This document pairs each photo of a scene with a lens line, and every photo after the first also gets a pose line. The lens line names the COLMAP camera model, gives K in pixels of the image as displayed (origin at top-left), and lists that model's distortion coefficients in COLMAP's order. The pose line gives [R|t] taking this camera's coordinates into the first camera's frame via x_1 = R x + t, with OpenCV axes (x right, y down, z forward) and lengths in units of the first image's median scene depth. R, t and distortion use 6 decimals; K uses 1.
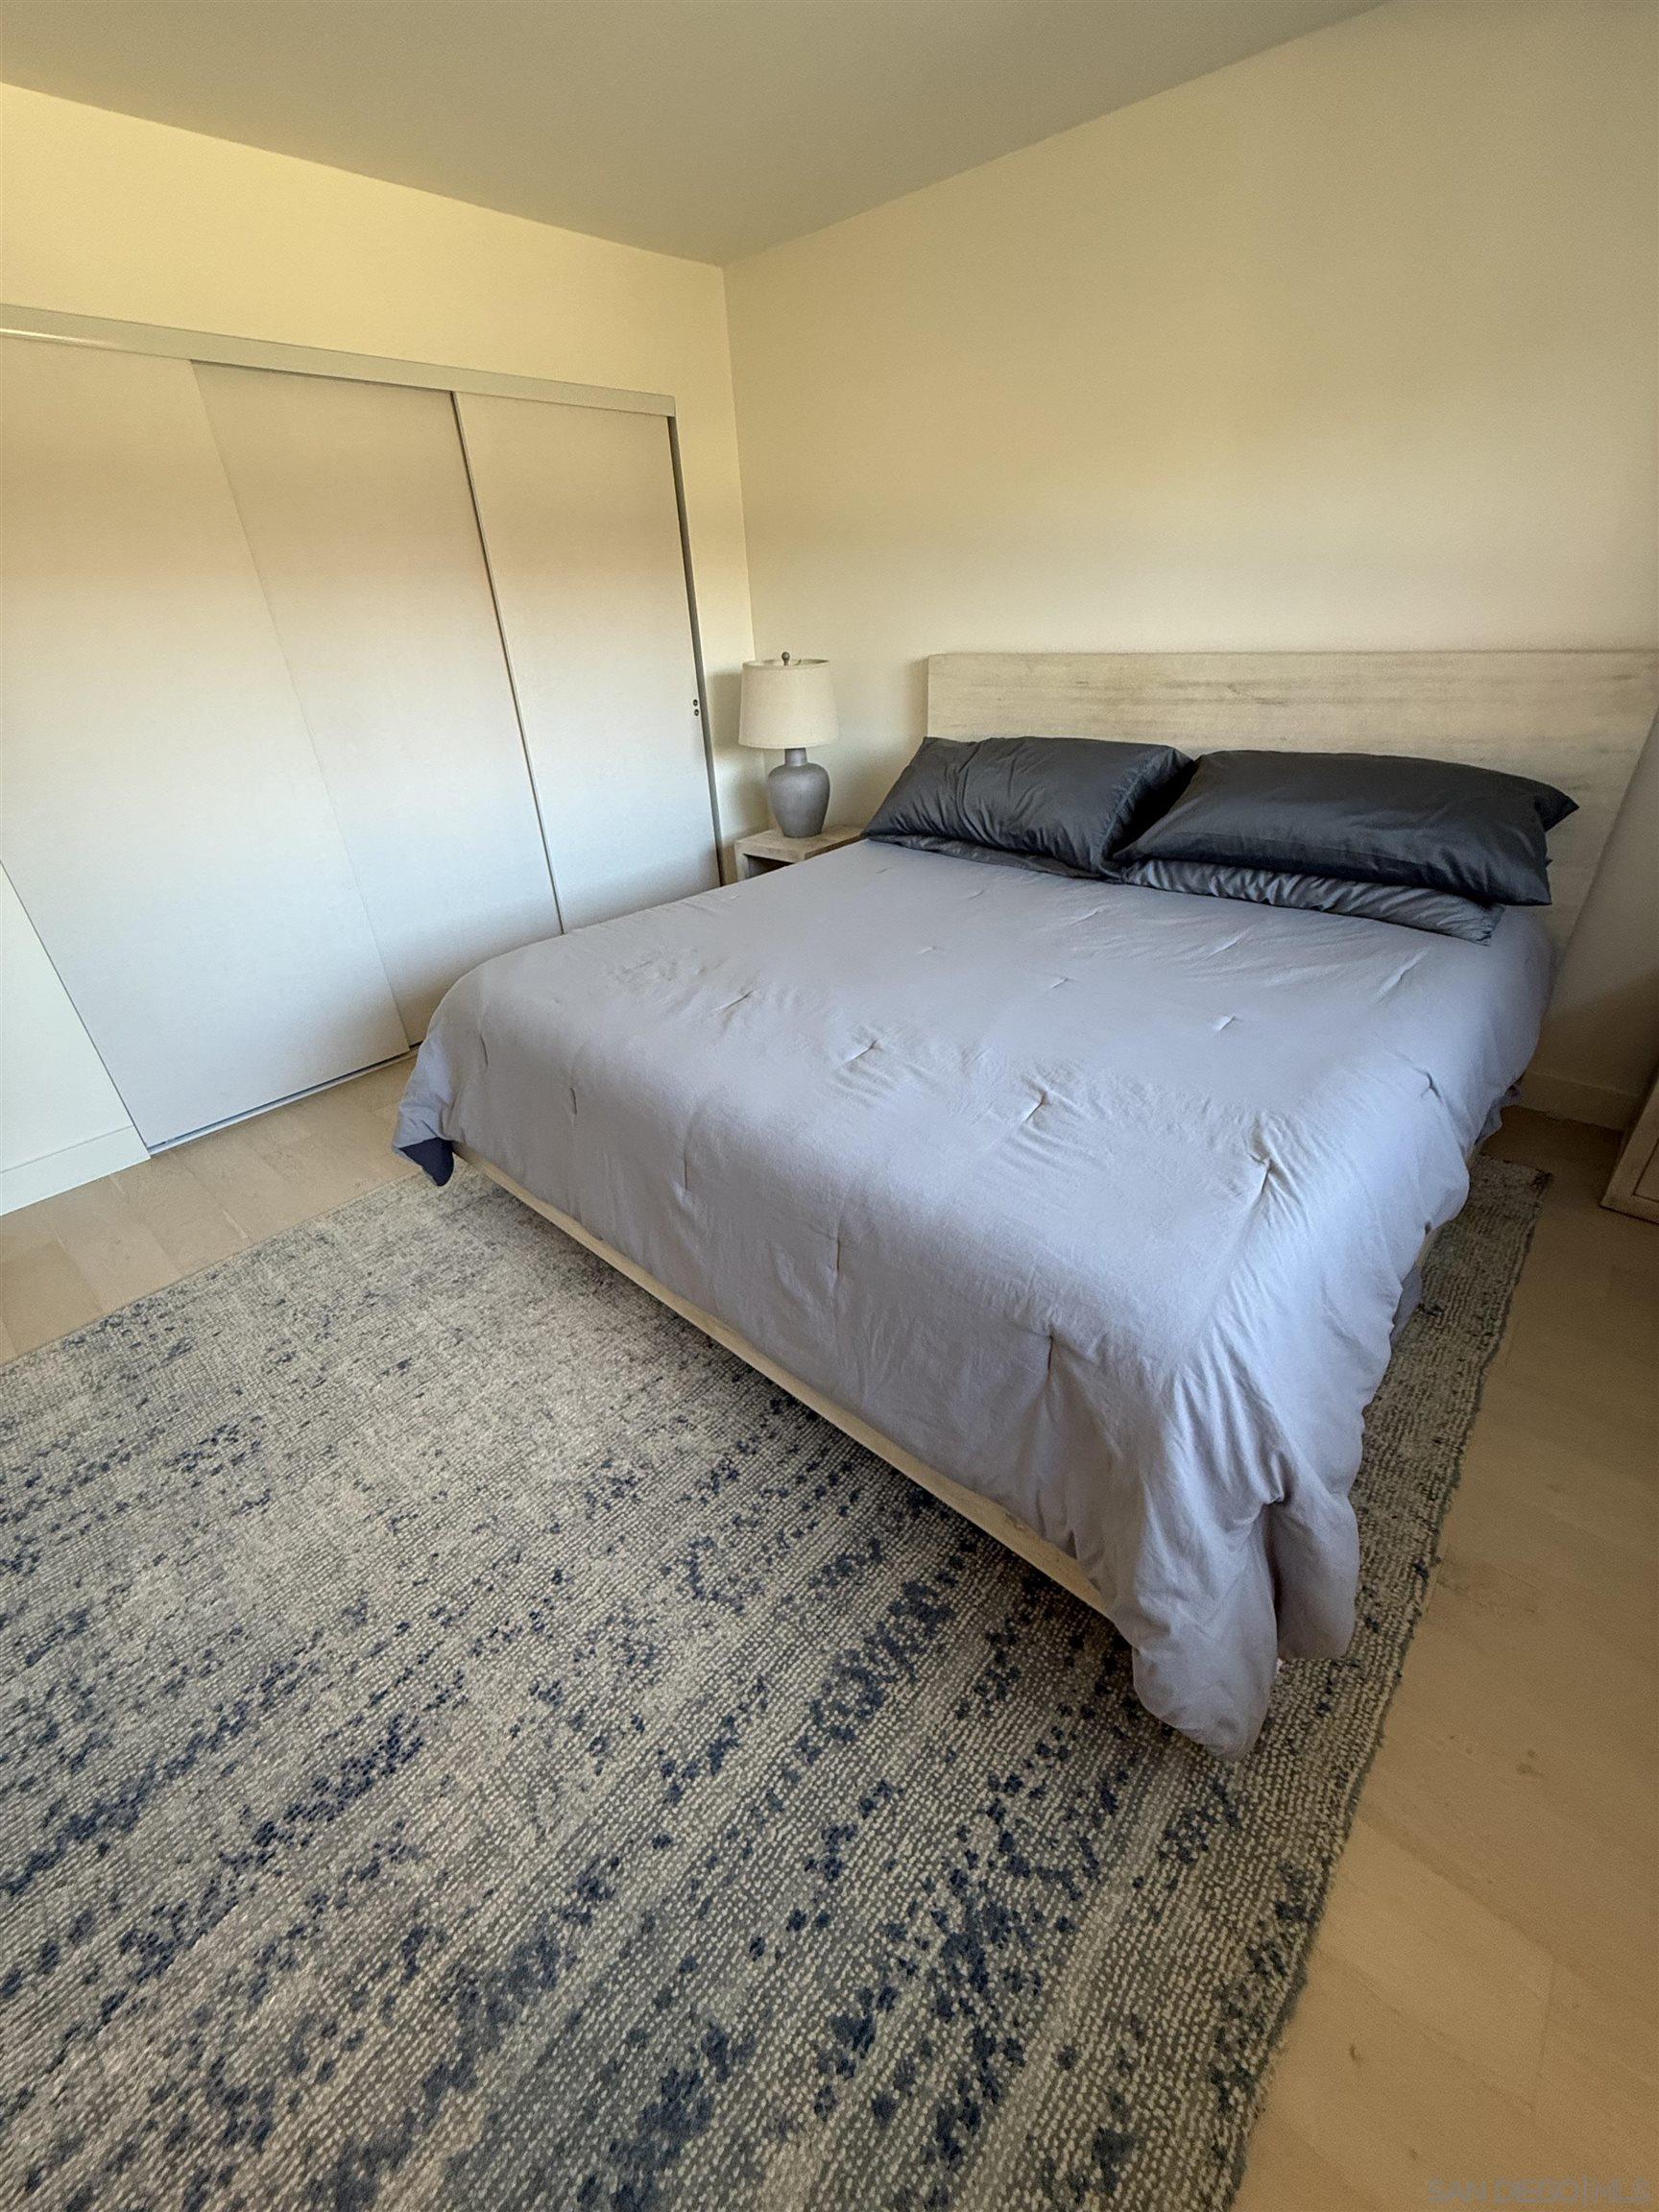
lens RADIAL K [[880.3, 0, 834.5], [0, 880.3, 1106.8], [0, 0, 1]] dist [0.001263, -0.000371]
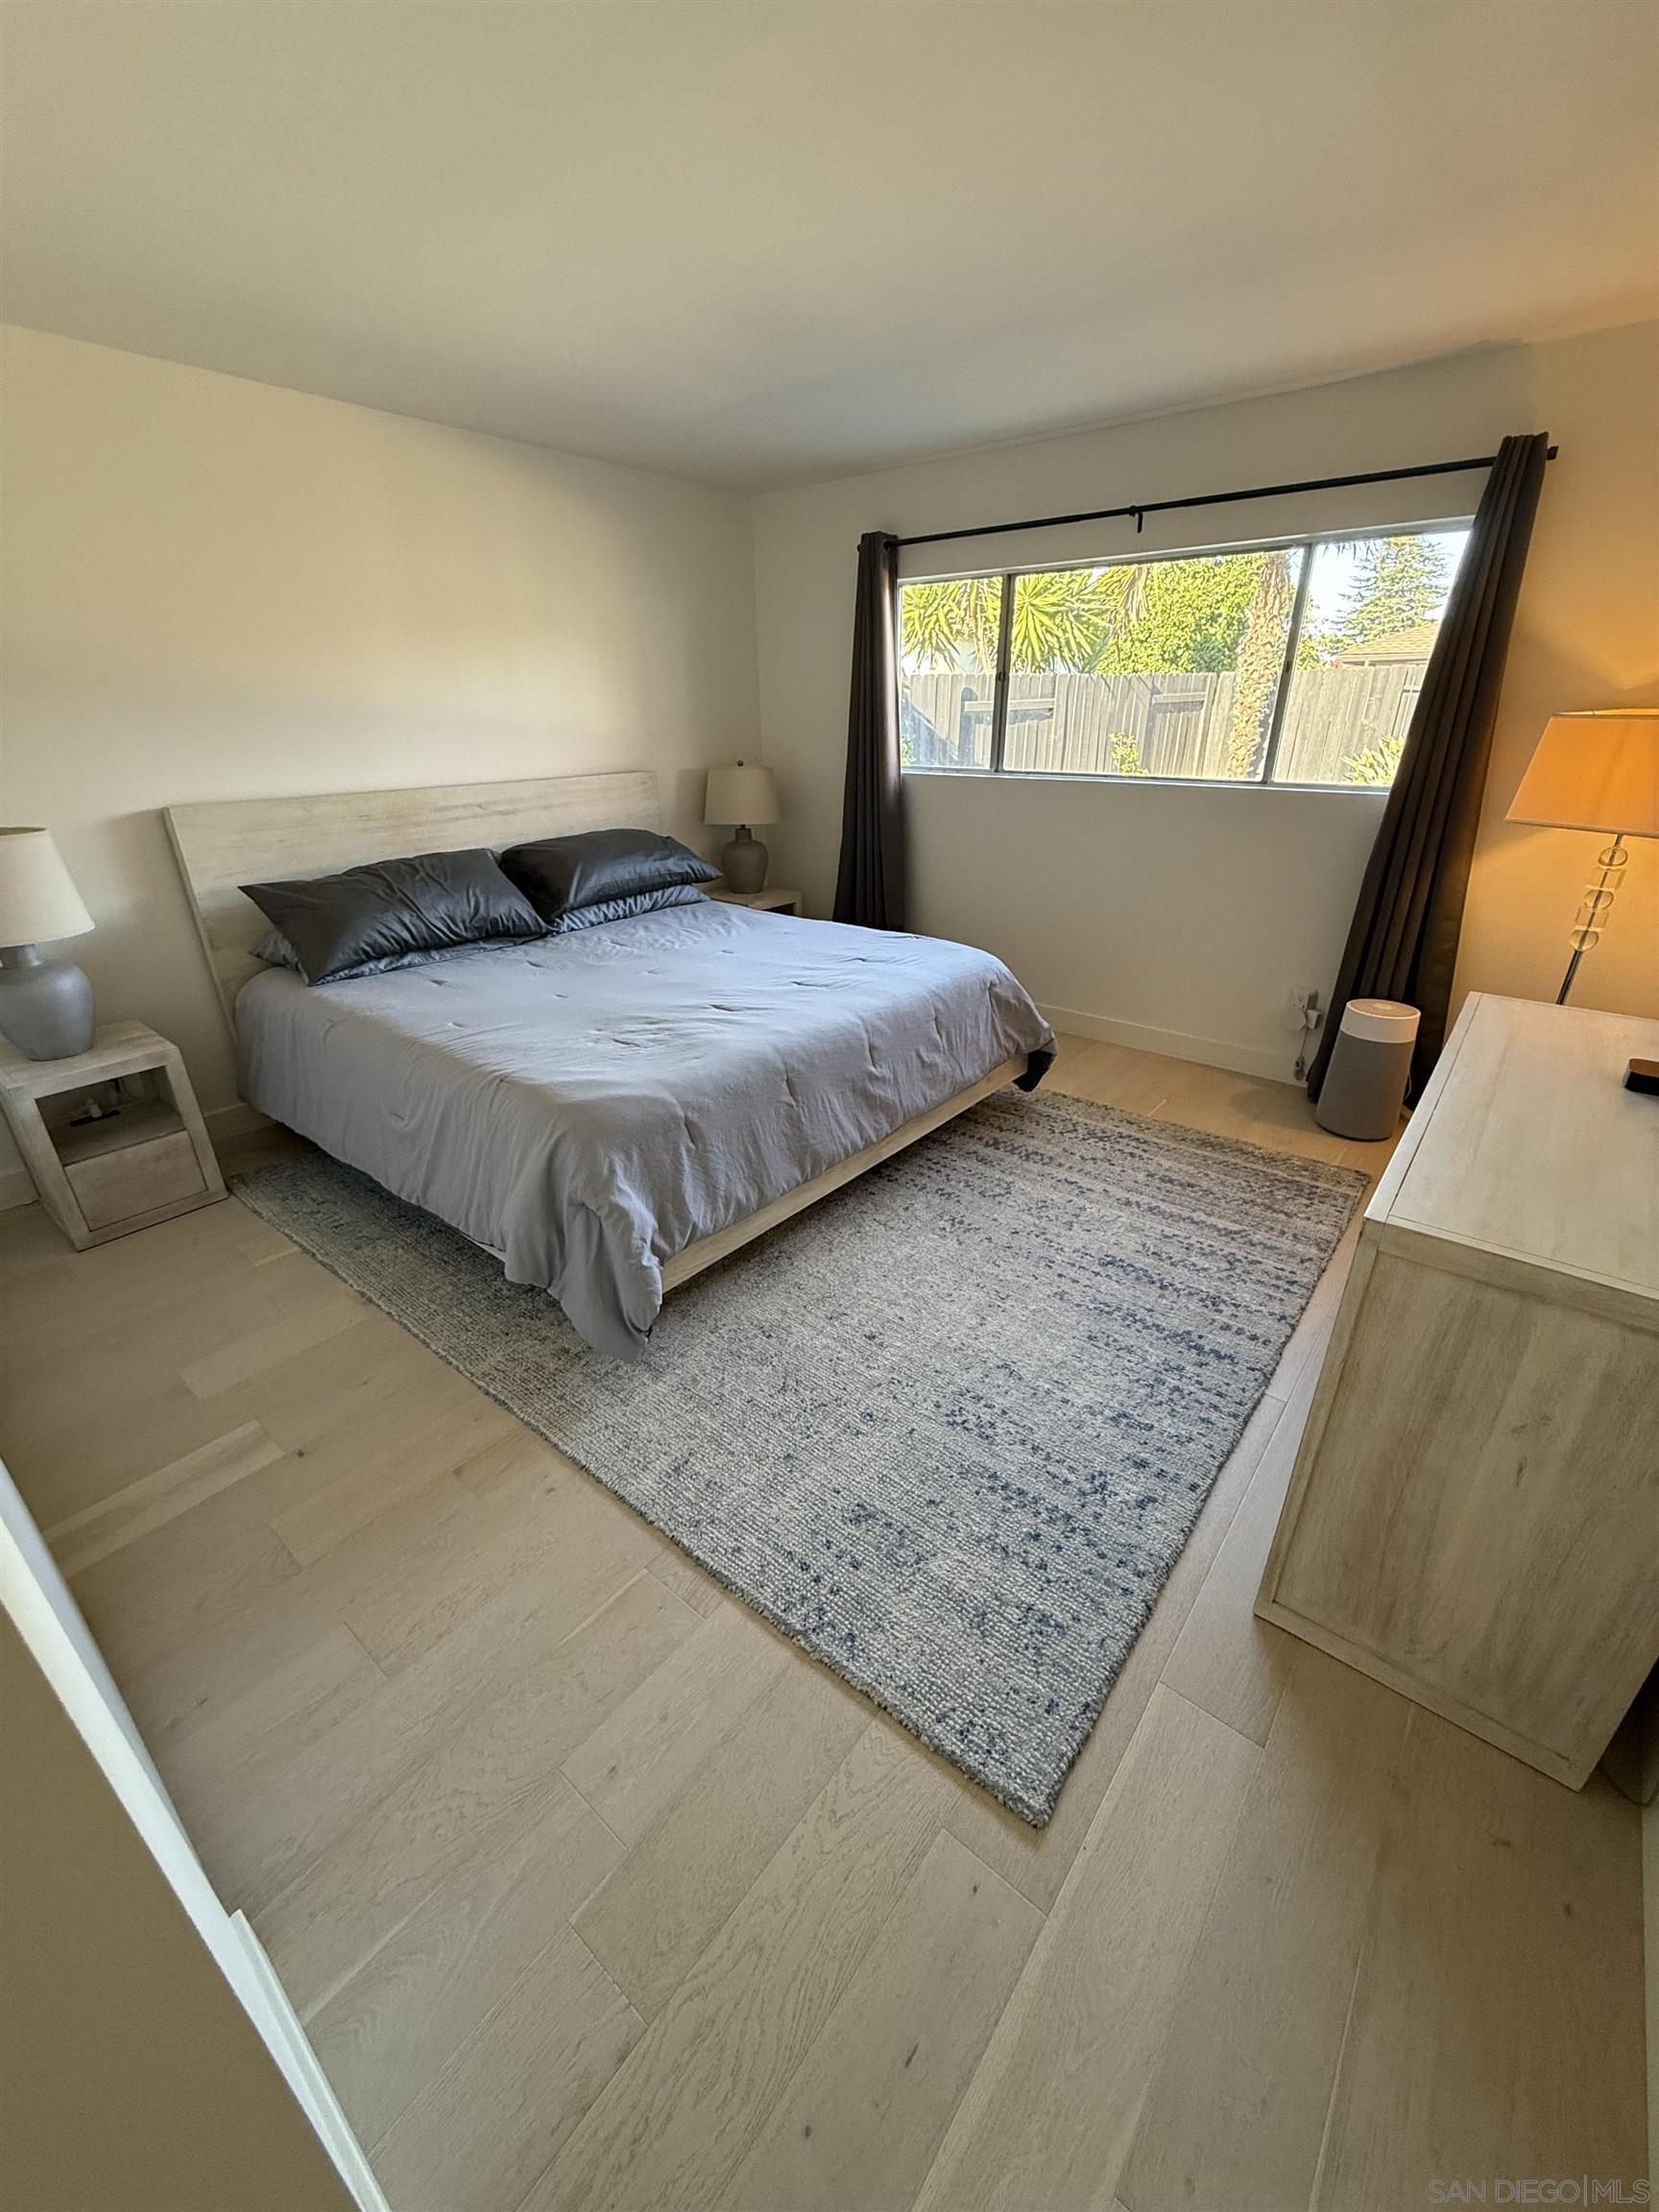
lens RADIAL K [[880.3, 0, 838.1], [0, 880.3, 1102.8], [0, 0, 1]] dist [0.001263, -0.000371]
pose [[-0.054780, -0.365897, 0.929042, -1.730321], [0.508874, 0.790308, 0.341263, -0.452974], [-0.859096, 0.491459, 0.142902, 0.835381]]
